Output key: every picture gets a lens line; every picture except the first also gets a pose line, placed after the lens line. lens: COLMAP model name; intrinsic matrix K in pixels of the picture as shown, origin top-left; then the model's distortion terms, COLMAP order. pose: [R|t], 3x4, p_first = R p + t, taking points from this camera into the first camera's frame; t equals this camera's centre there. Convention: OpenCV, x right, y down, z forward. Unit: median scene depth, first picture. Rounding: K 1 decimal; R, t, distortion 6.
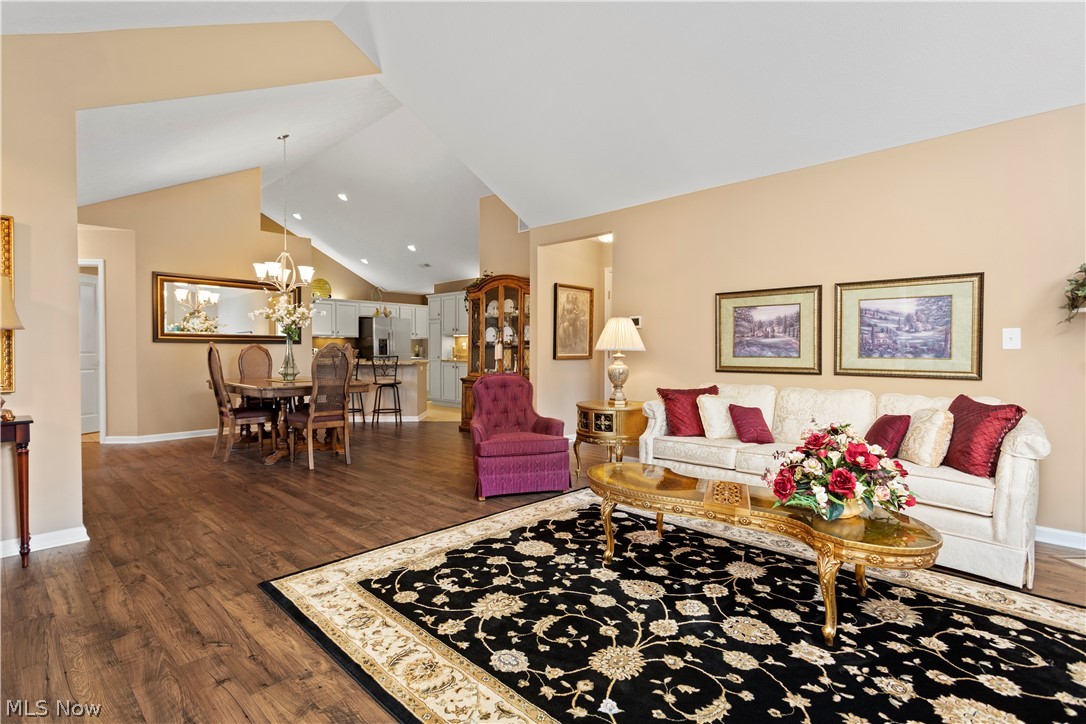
lens RADIAL K [[515.1, 0, 539.3], [0, 515.1, 367.0], [0, 0, 1]] dist [-0.001962, 0.004984]
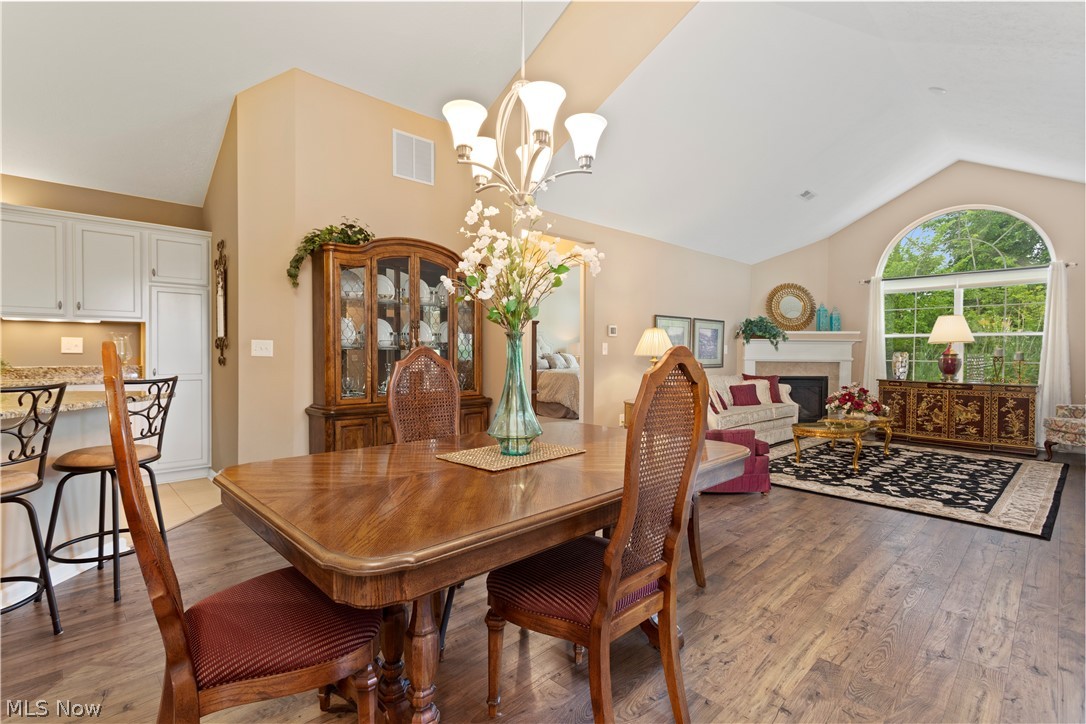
lens RADIAL K [[515.1, 0, 538.0], [0, 515.1, 357.7], [0, 0, 1]] dist [-0.001962, 0.004984]
pose [[0.051931, -0.015803, 0.998526, -1.313552], [0.030238, 0.999441, 0.014245, -0.067055], [-0.998193, 0.029454, 0.052380, 1.516826]]
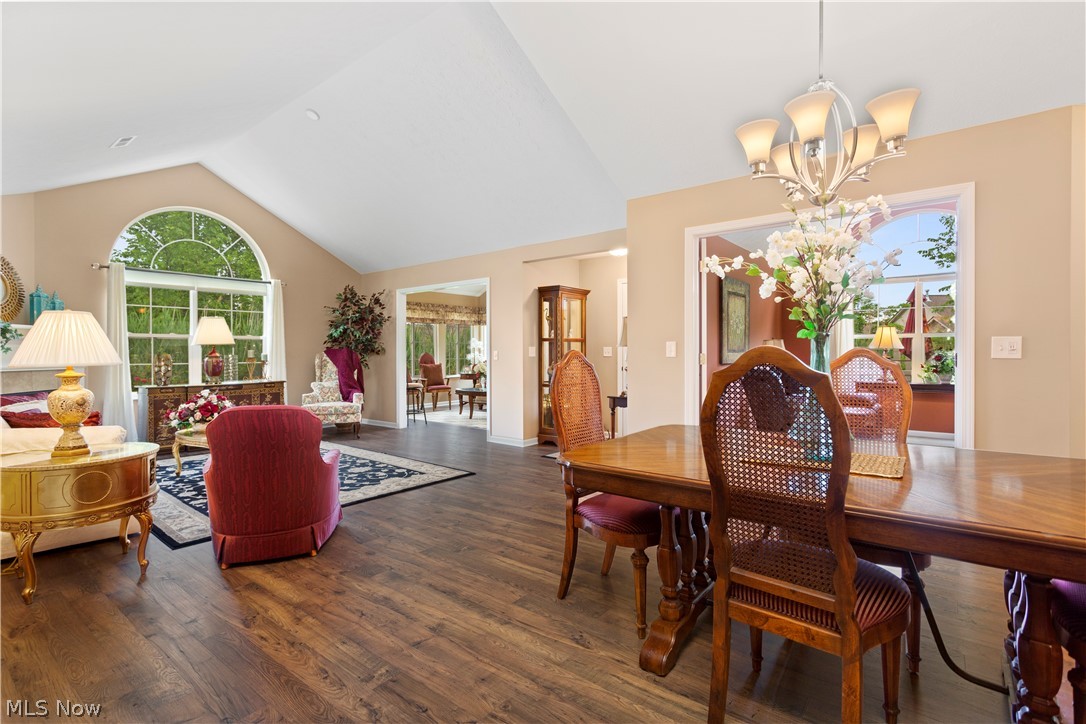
lens RADIAL K [[515.1, 0, 539.8], [0, 515.1, 363.8], [0, 0, 1]] dist [-0.001962, 0.004984]
pose [[-0.997011, 0.003185, -0.077192, -0.438821], [-0.001112, 0.998455, 0.055560, -0.085881], [0.077250, 0.055480, -0.995467, 2.069052]]
